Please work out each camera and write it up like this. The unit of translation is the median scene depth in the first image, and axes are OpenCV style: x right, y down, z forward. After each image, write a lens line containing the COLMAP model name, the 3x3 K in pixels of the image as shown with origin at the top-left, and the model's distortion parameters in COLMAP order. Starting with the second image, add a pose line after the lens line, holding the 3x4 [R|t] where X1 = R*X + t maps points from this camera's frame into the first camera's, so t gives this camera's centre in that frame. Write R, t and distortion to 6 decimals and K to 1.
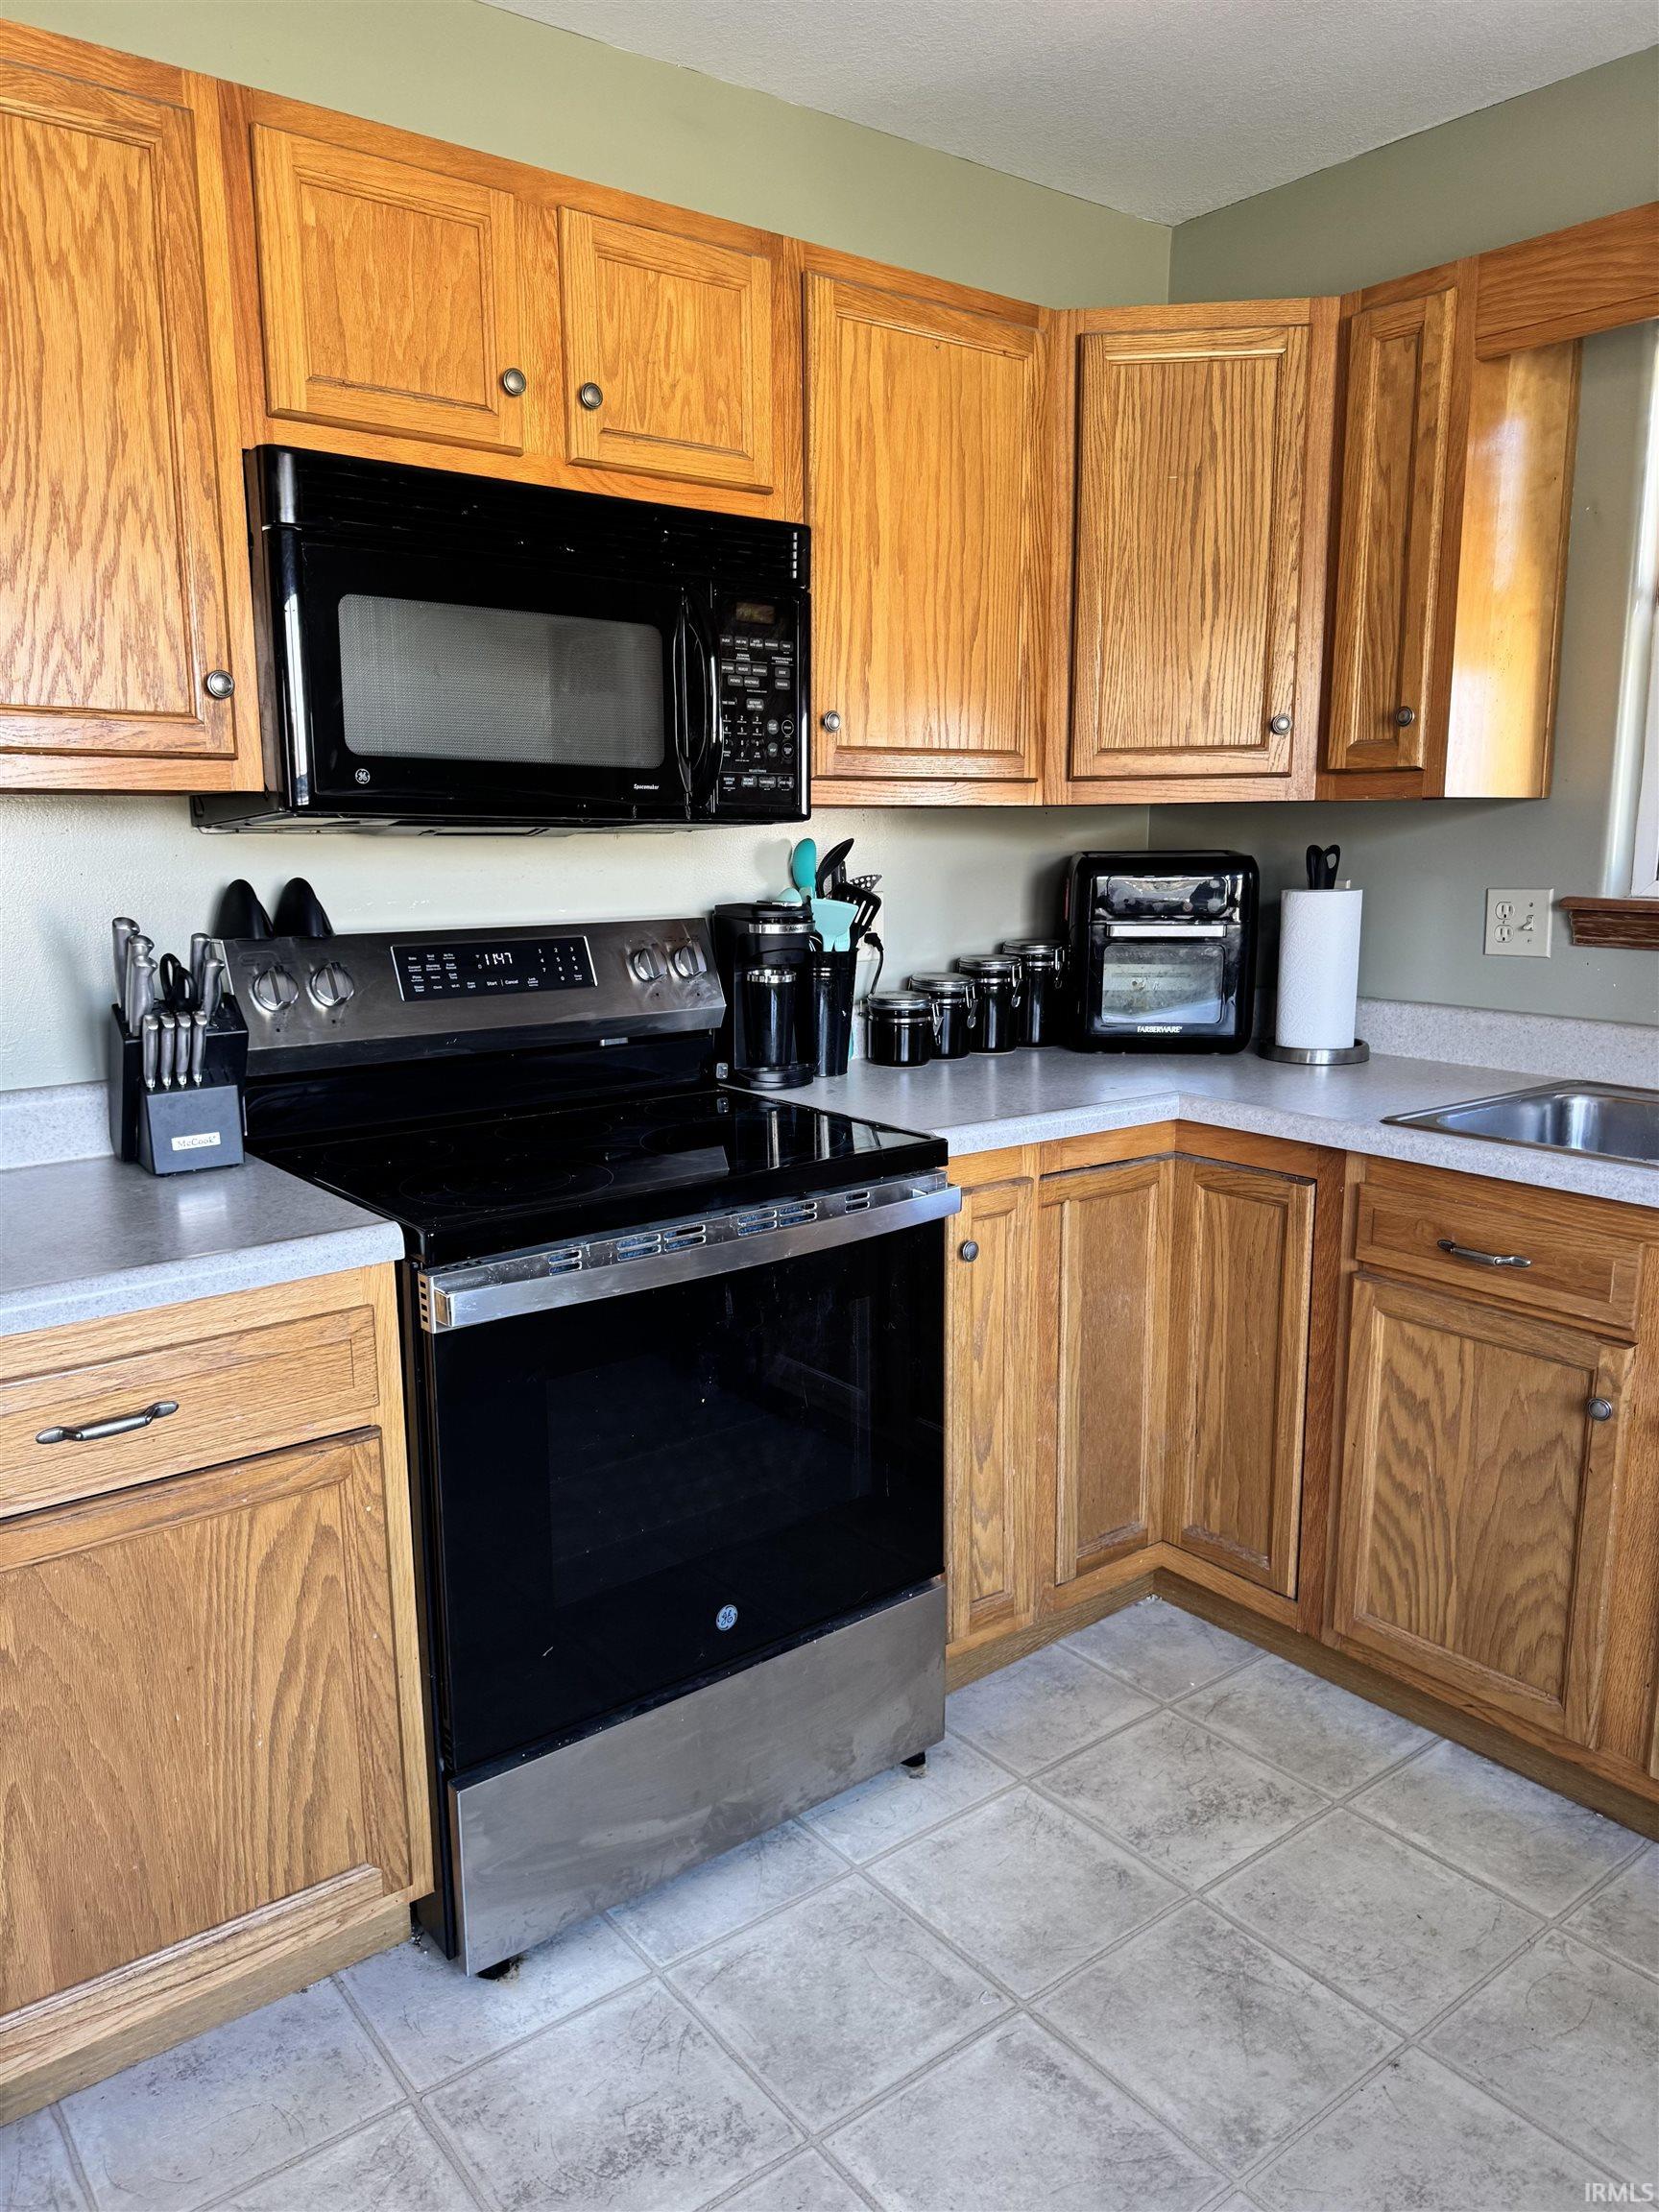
lens RADIAL K [[1561.8, 0, 829.7], [0, 1561.8, 1115.0], [0, 0, 1]] dist [0.042424, -0.051870]
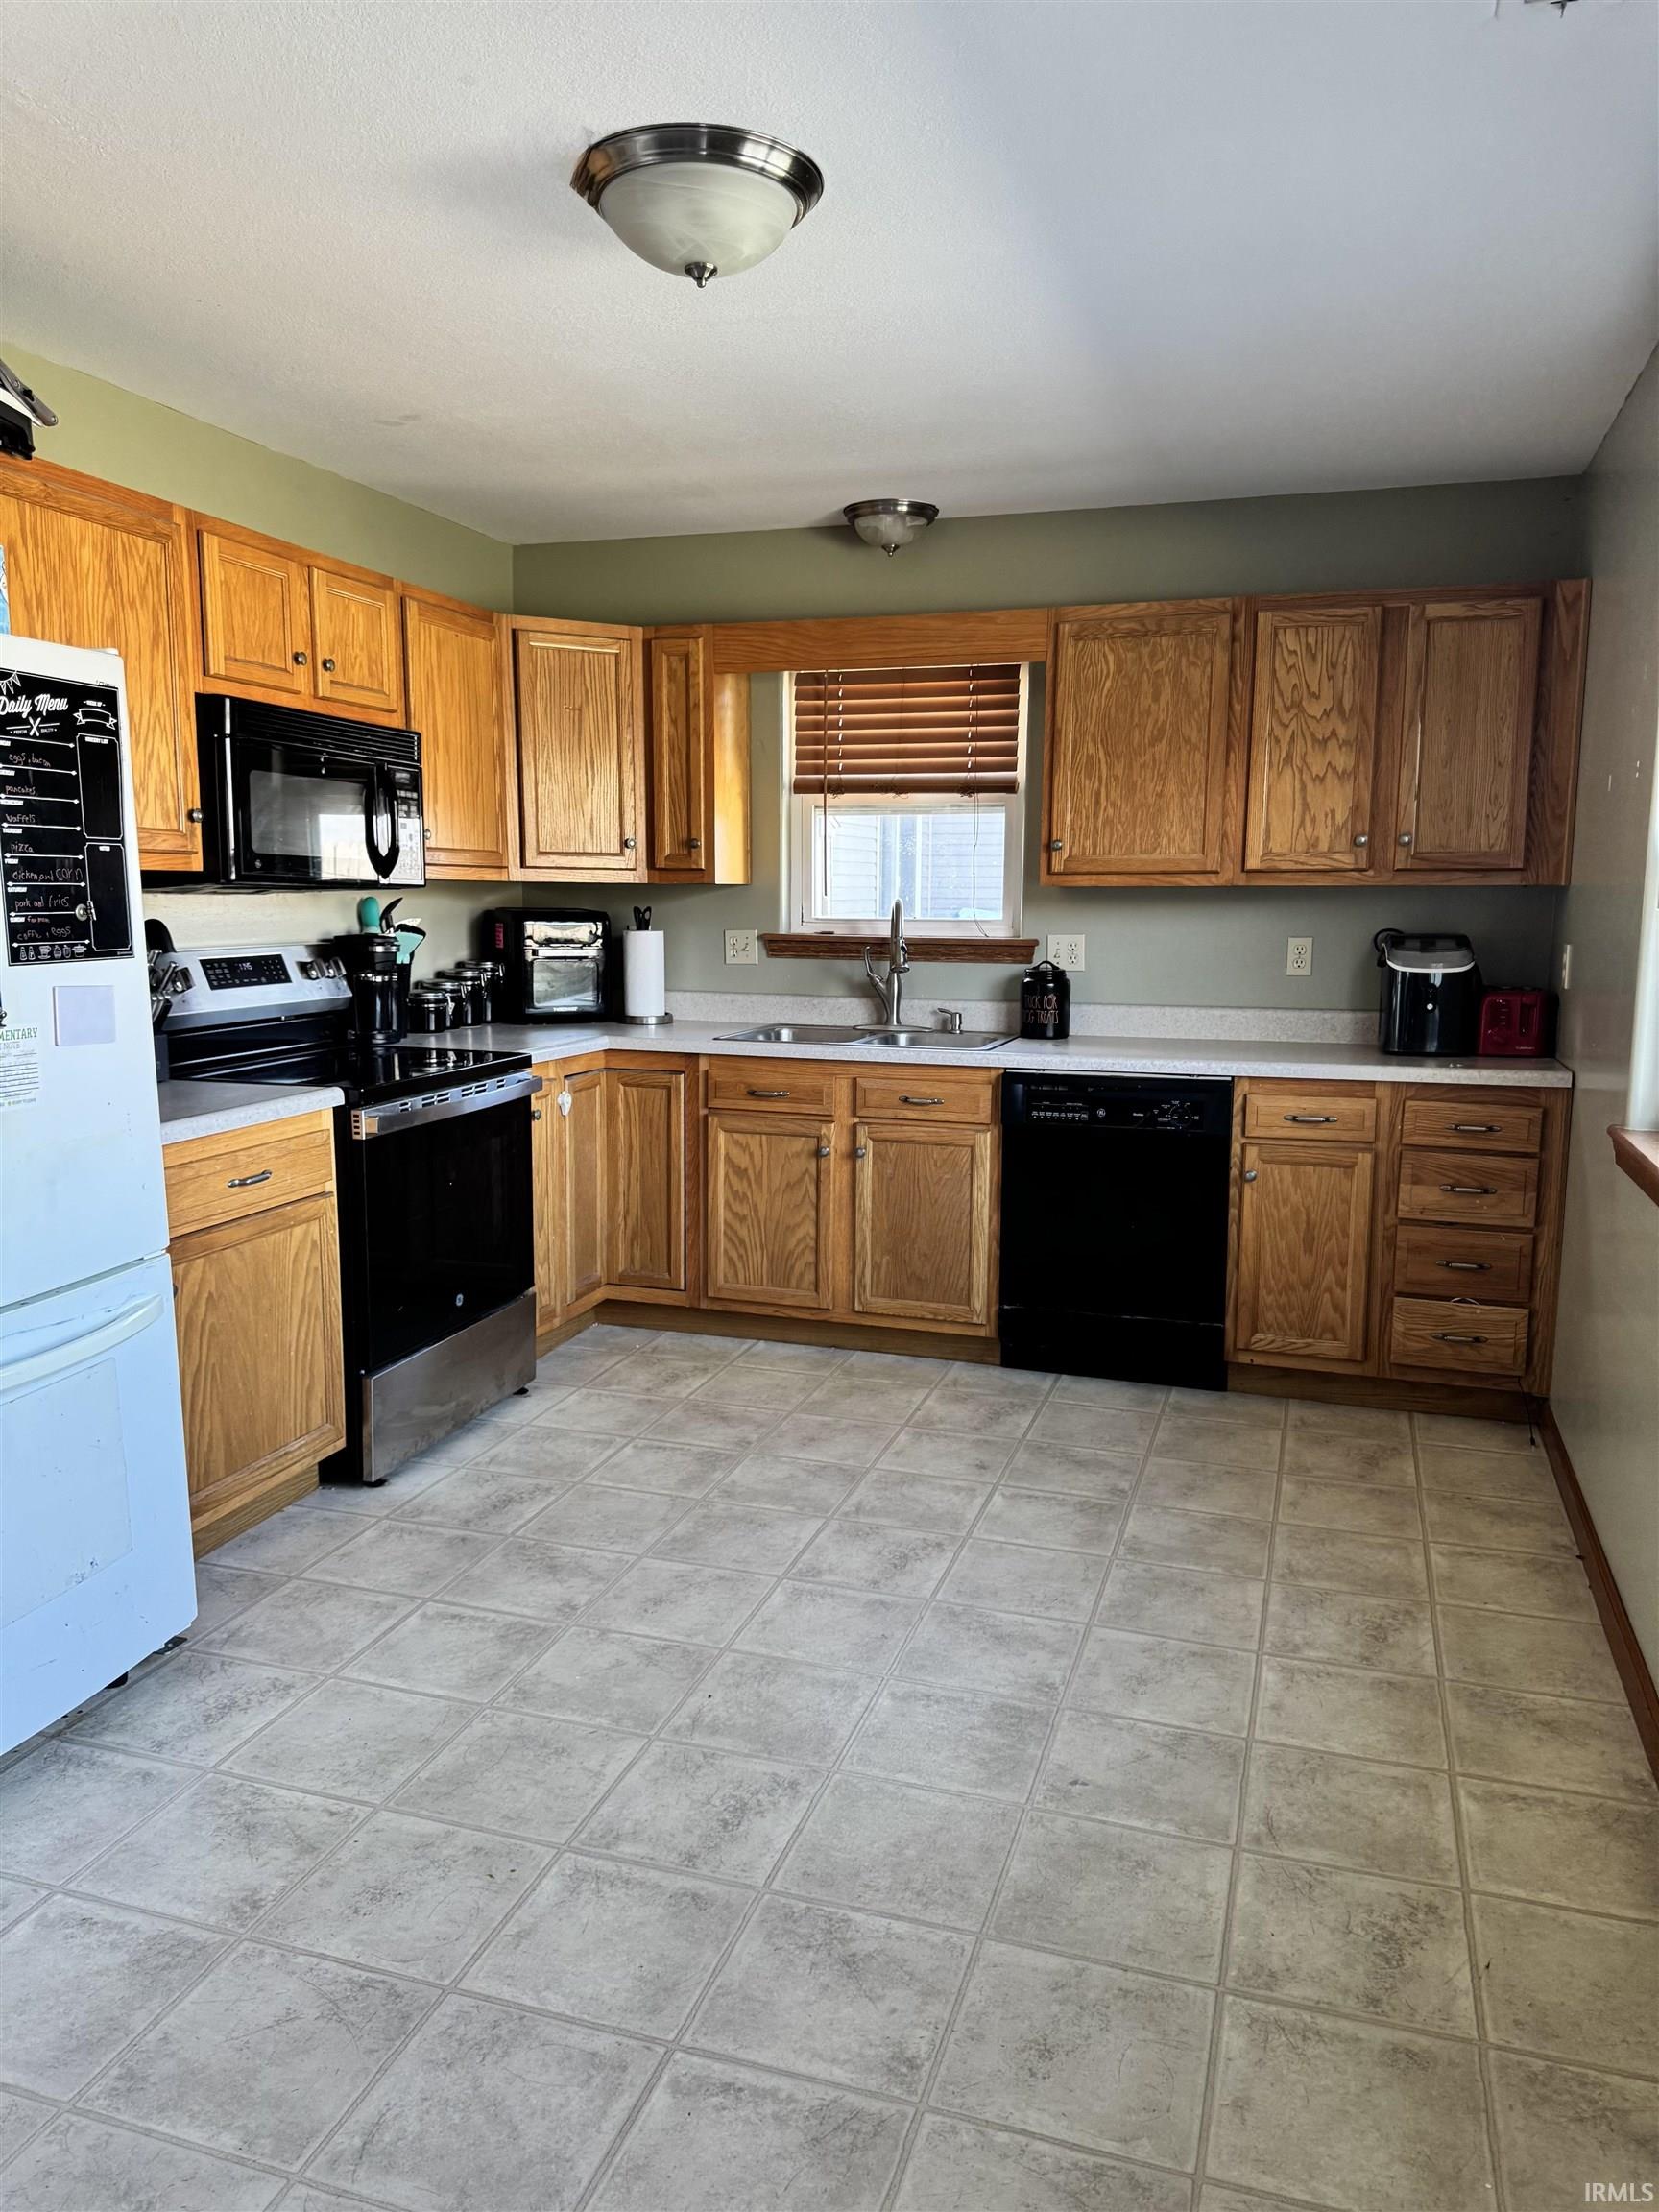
lens RADIAL K [[1562.8, 0, 828.7], [0, 1562.8, 1112.8], [0, 0, 1]] dist [0.141780, -0.250970]
pose [[0.827793, -0.068320, 0.556858, -0.658160], [0.092278, 0.995620, -0.015025, 0.141467], [-0.553392, 0.063823, 0.830472, -0.769214]]
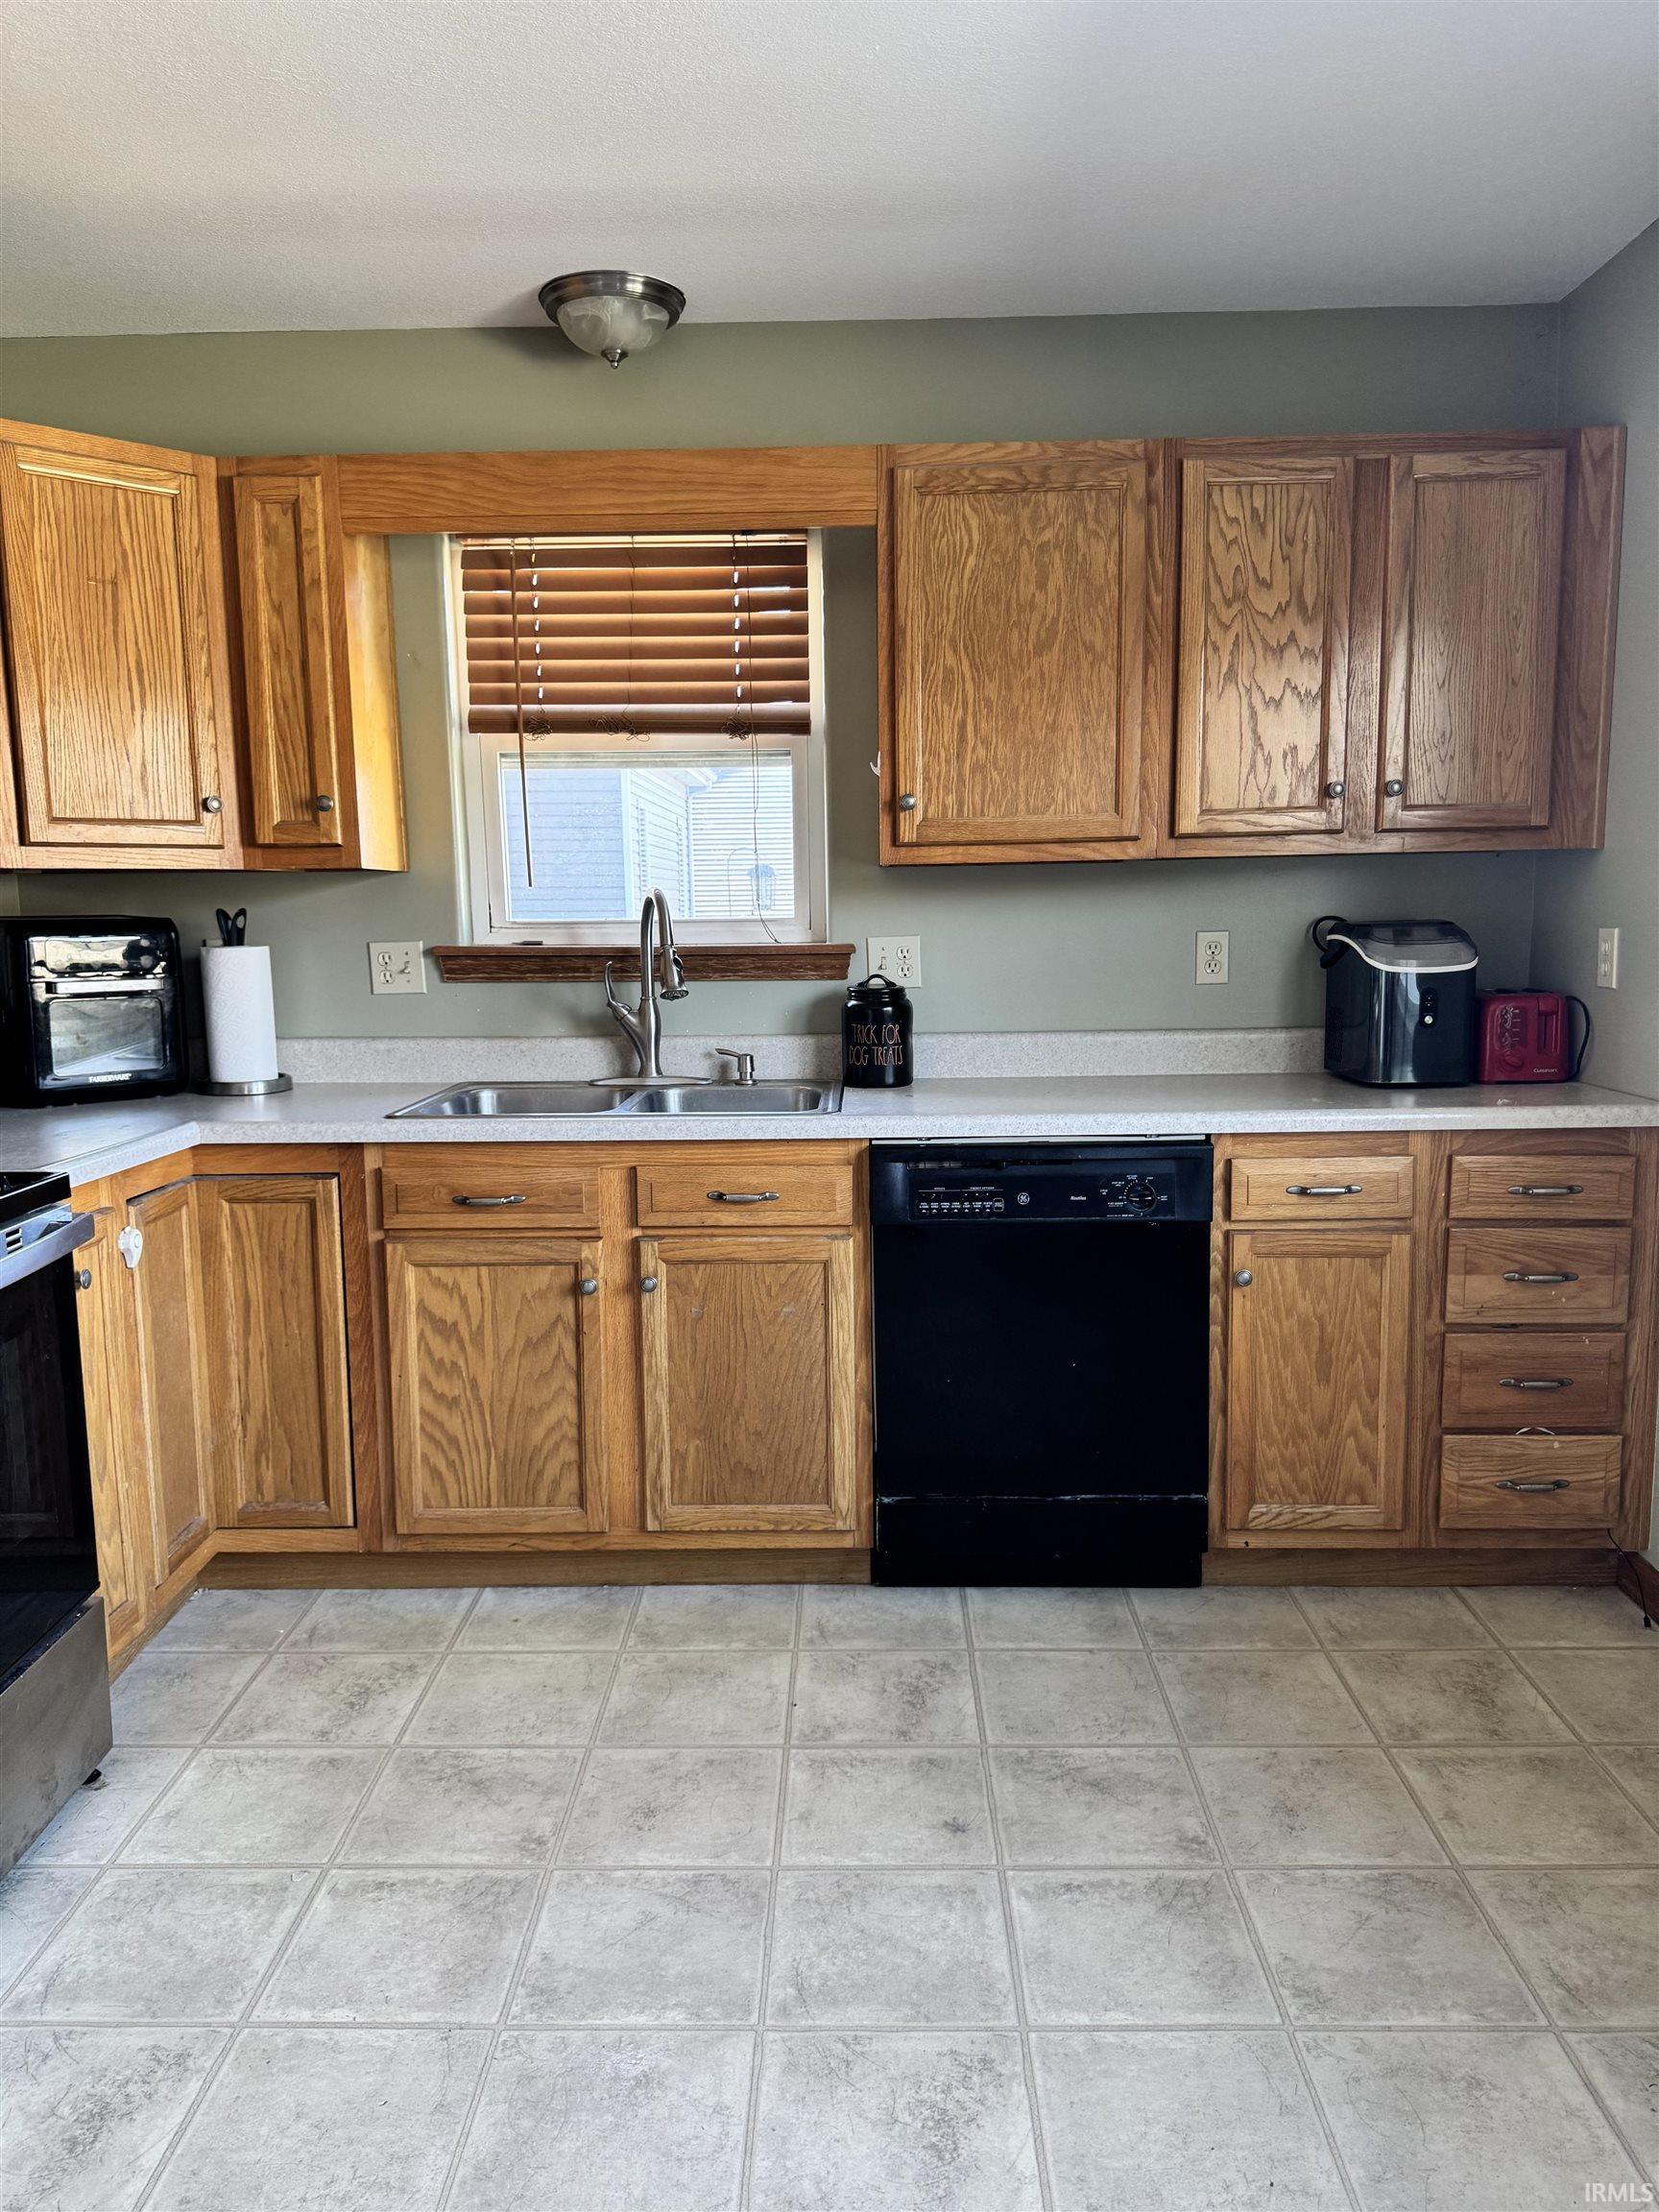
lens RADIAL K [[1562.8, 0, 828.7], [0, 1562.8, 1112.8], [0, 0, 1]] dist [0.141780, -0.250970]
pose [[0.627878, -0.107228, 0.770890, -0.399136], [0.154862, 0.987872, 0.011276, 0.040130], [-0.762750, 0.112302, 0.636868, -0.090006]]
